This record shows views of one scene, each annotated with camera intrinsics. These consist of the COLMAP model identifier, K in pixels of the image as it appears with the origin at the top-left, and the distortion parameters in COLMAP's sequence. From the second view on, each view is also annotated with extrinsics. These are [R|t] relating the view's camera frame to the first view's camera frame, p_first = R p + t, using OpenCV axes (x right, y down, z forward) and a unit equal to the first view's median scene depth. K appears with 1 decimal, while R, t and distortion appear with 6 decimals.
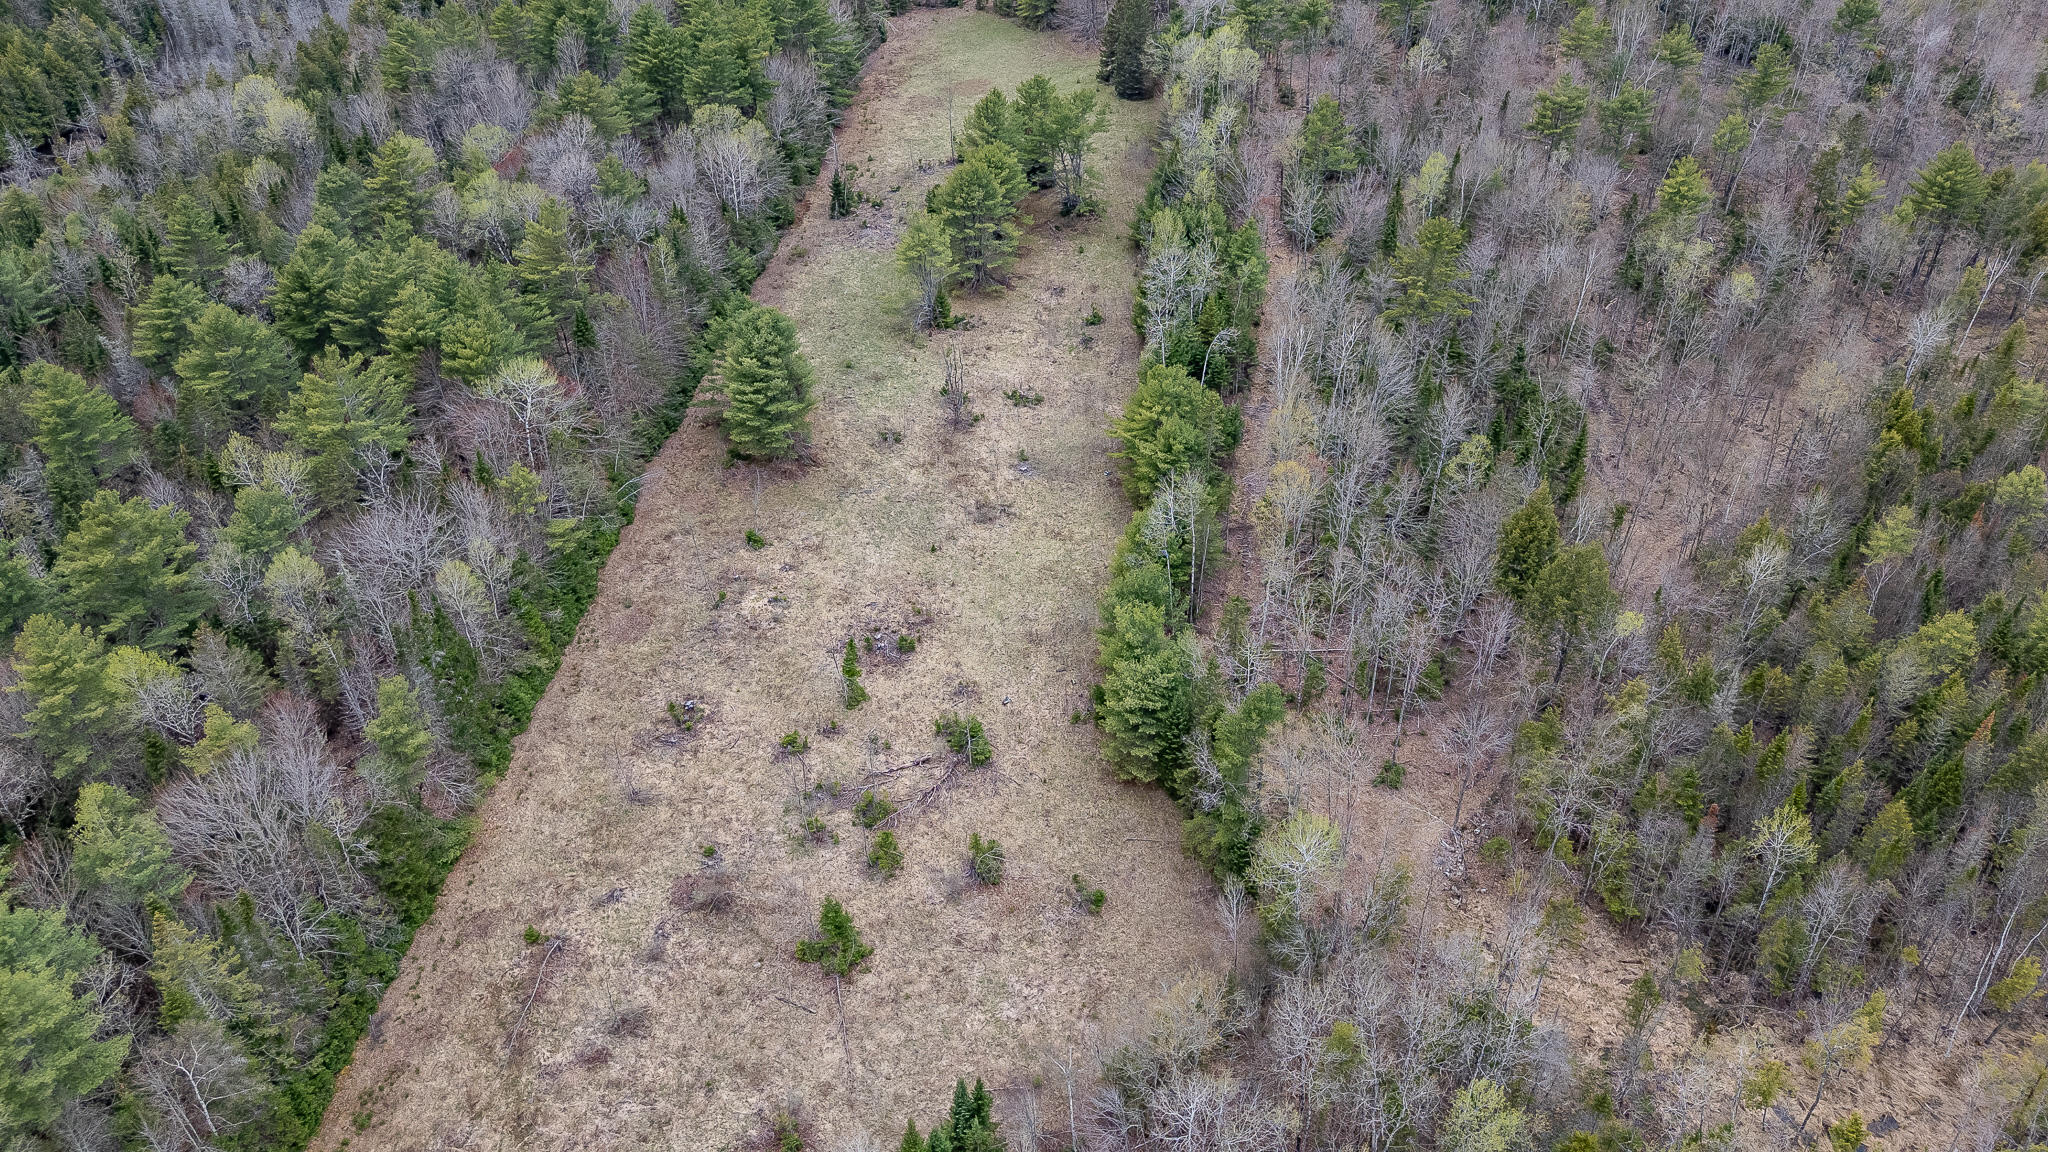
lens RADIAL K [[1520.8, 0, 1023.0], [0, 1520.8, 578.8], [0, 0, 1]] dist [0.080986, -0.075741]
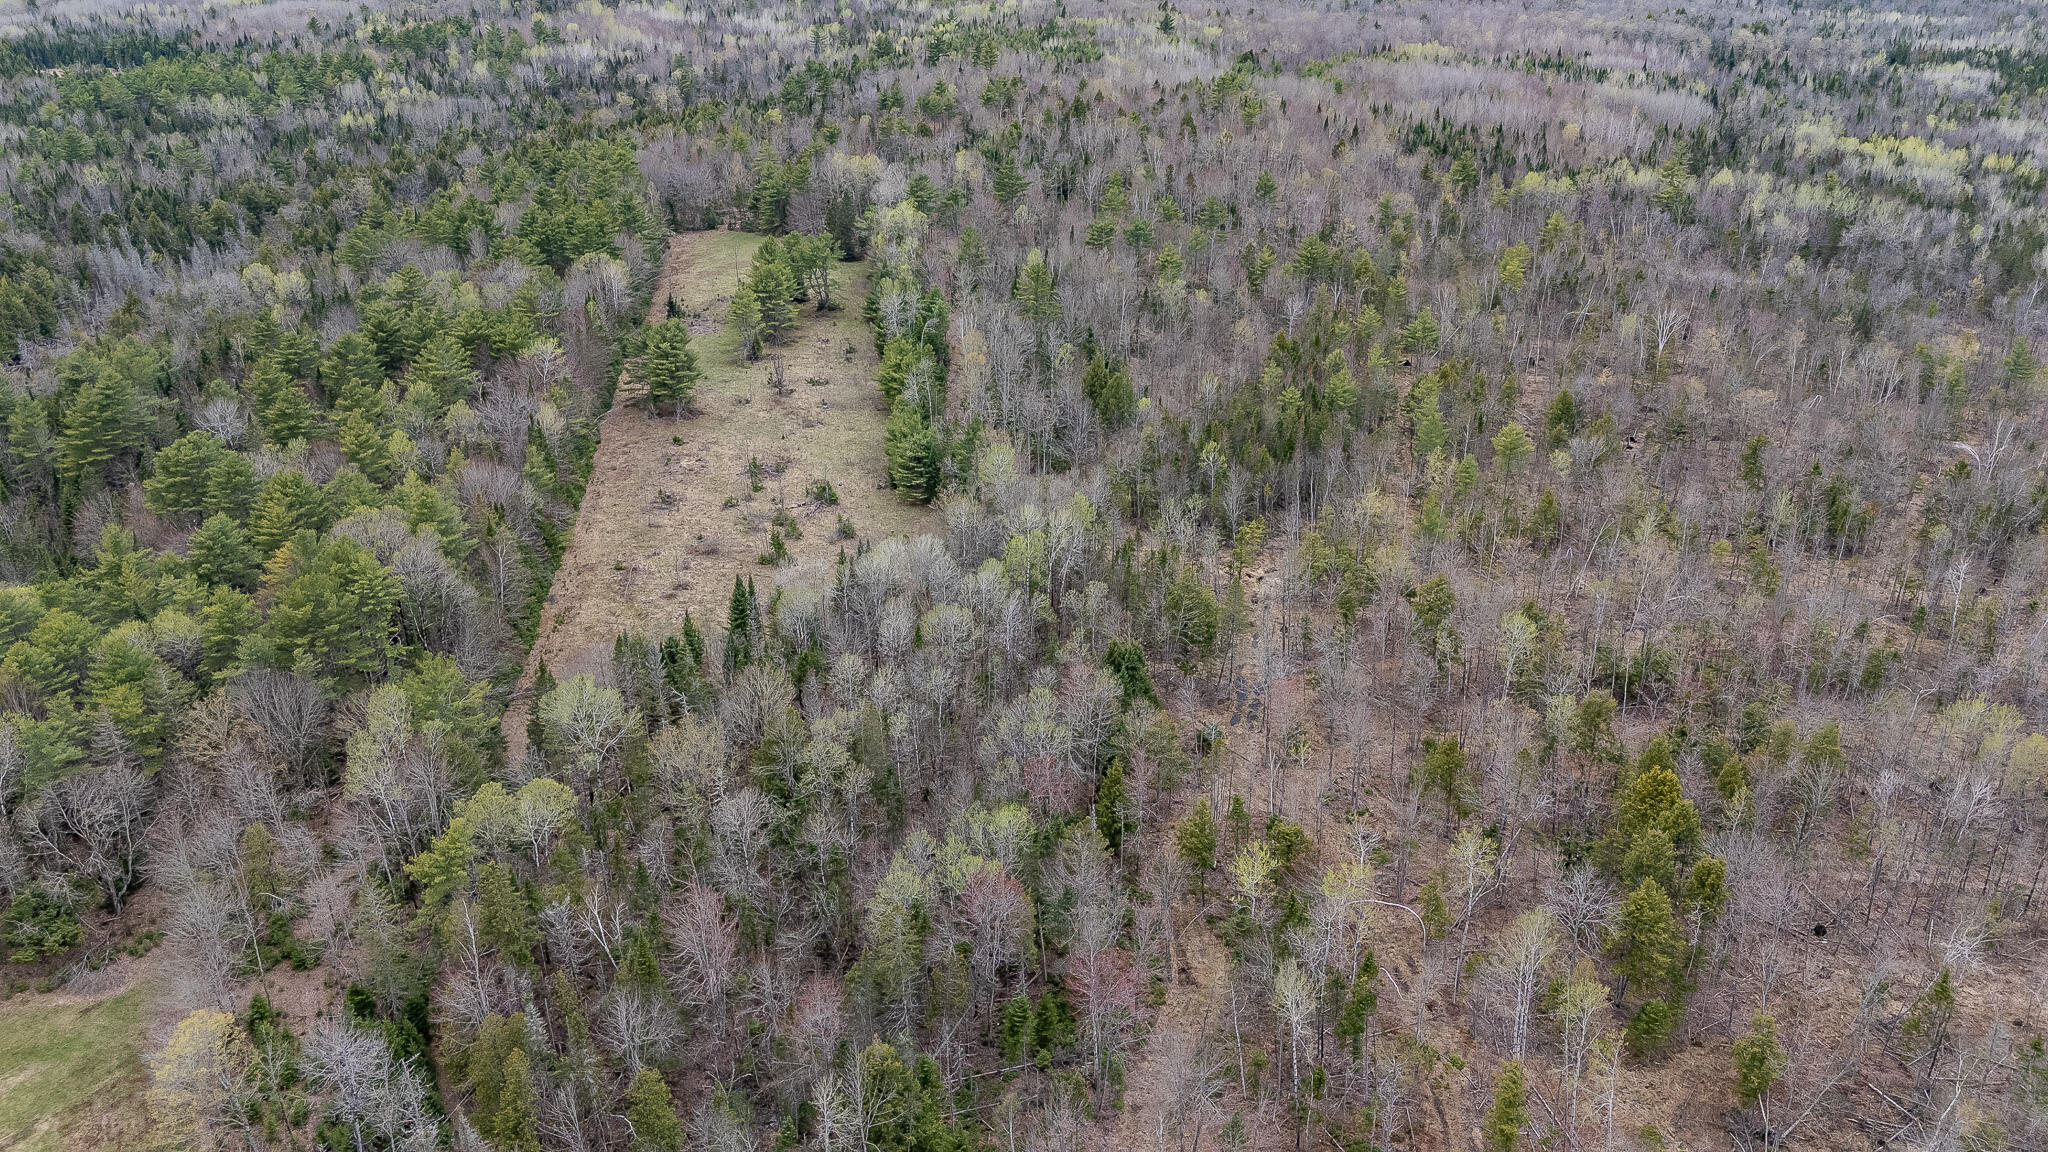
lens RADIAL K [[1520.8, 0, 1035.0], [0, 1520.8, 569.6], [0, 0, 1]] dist [0.080986, -0.075741]
pose [[0.972458, -0.093947, 0.213306, -0.142159], [0.138186, 0.969370, -0.203045, 0.450933], [-0.187697, 0.226929, 0.955653, -0.605617]]
